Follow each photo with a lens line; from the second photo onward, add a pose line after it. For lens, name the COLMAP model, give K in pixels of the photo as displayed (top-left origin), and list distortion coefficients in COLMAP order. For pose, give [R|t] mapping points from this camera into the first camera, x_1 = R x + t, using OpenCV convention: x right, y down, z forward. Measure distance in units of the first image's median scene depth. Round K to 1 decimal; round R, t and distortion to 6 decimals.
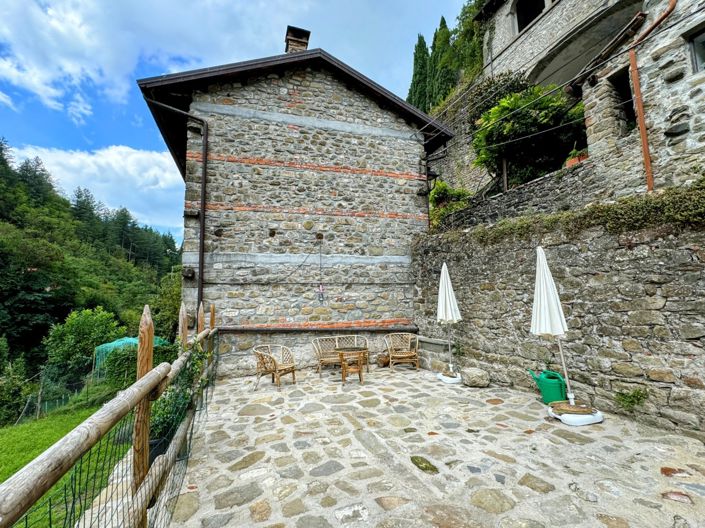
lens RADIAL K [[334.0, 0, 351.9], [0, 334.0, 264.6], [0, 0, 1]] dist [-0.002253, 0.000427]
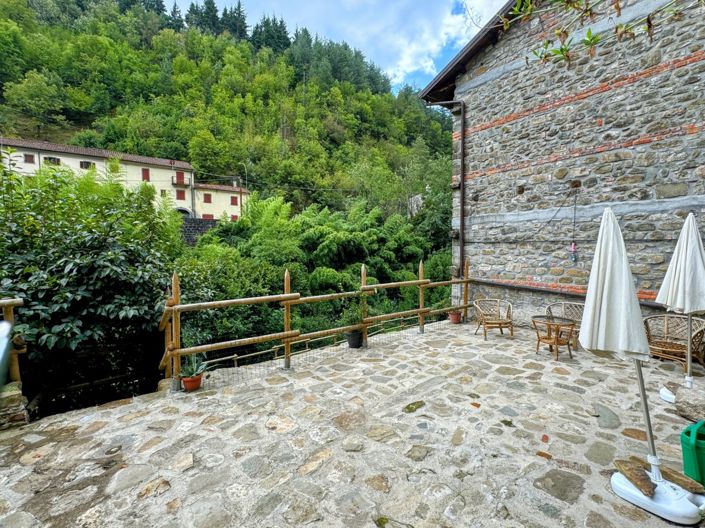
lens RADIAL K [[334.0, 0, 352.1], [0, 334.0, 264.0], [0, 0, 1]] dist [-0.002253, 0.000427]
pose [[0.333223, 0.065547, -0.940567, 0.567038], [0.104880, 0.988813, 0.106066, -0.037930], [0.936997, -0.133990, 0.322621, 0.199935]]
